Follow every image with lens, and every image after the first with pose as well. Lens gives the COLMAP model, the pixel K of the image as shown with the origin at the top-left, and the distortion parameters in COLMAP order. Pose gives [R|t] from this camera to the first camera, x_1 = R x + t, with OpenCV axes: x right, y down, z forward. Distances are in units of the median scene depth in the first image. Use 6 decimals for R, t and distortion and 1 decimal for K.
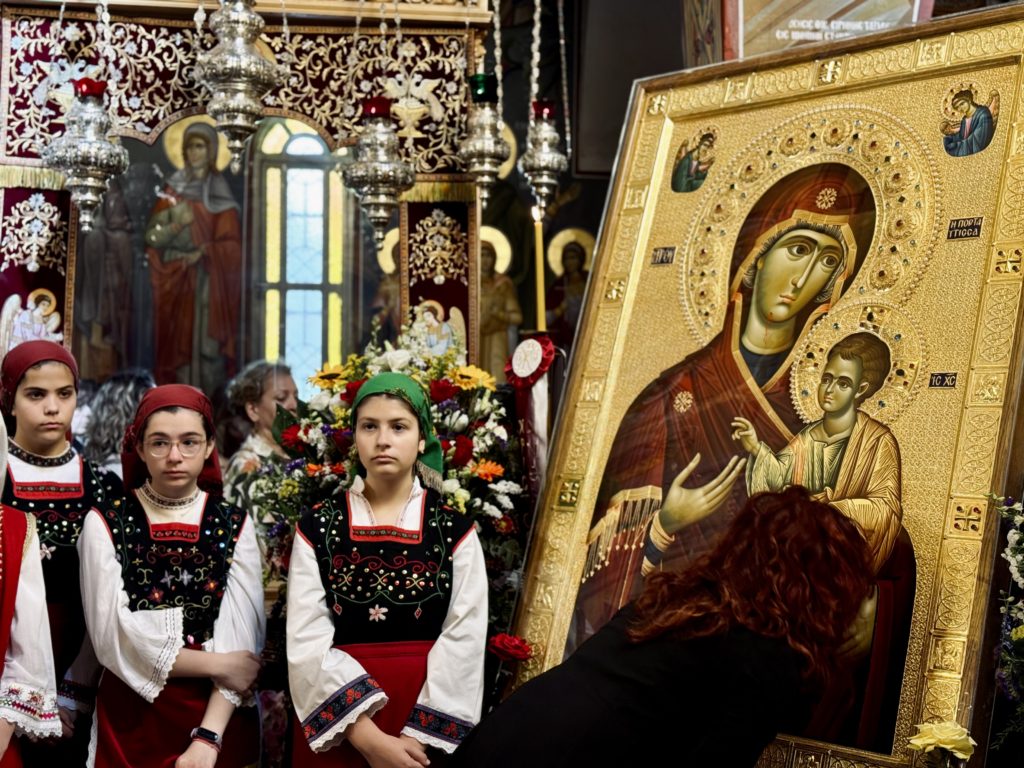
lens RADIAL K [[1426.6, 0, 515.5], [0, 1426.6, 389.0], [0, 0, 1]] dist [0.139016, 0.000000]
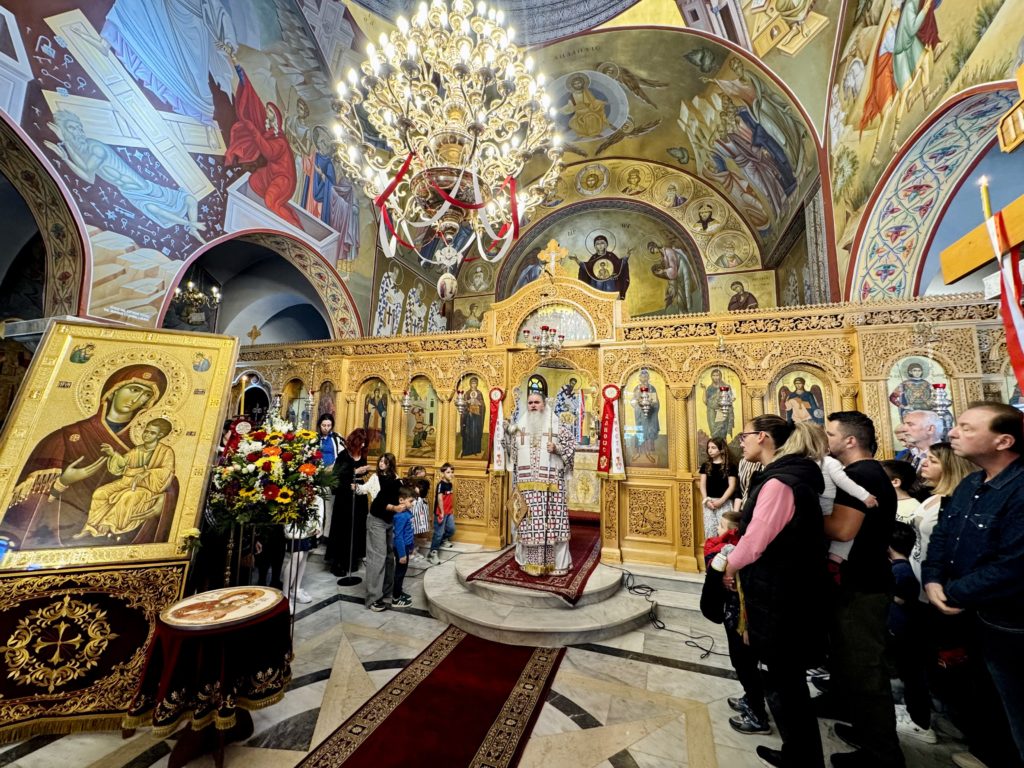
lens RADIAL K [[408.6, 0, 512.9], [0, 408.6, 384.0], [0, 0, 1]] dist [-0.002757, -0.000003]
pose [[0.417039, 0.117321, 0.901285, -0.267601], [-0.036227, 0.992992, -0.112496, -0.038564], [-0.908166, 0.014264, 0.418367, -0.143328]]
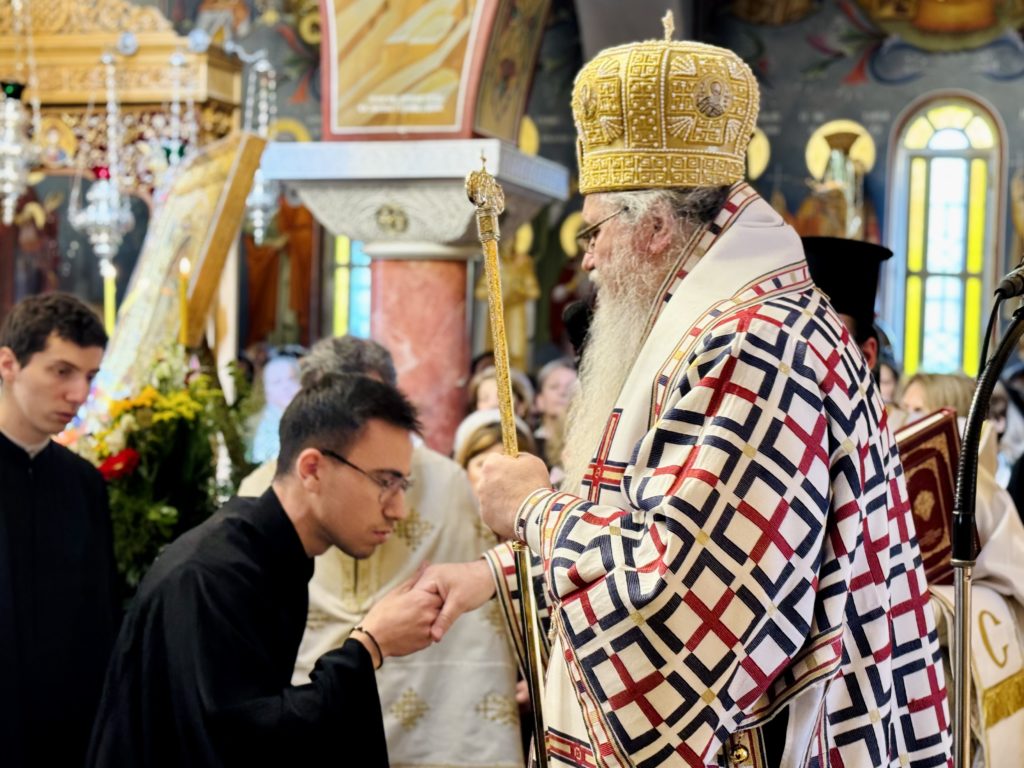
lens RADIAL K [[1569.9, 0, 512.5], [0, 1569.9, 377.6], [0, 0, 1]] dist [0.116630, 0.000000]
pose [[0.916663, 0.024086, -0.398935, 1.141292], [-0.007879, 0.999077, 0.042216, -0.084398], [0.399583, -0.035555, 0.916007, -0.325372]]
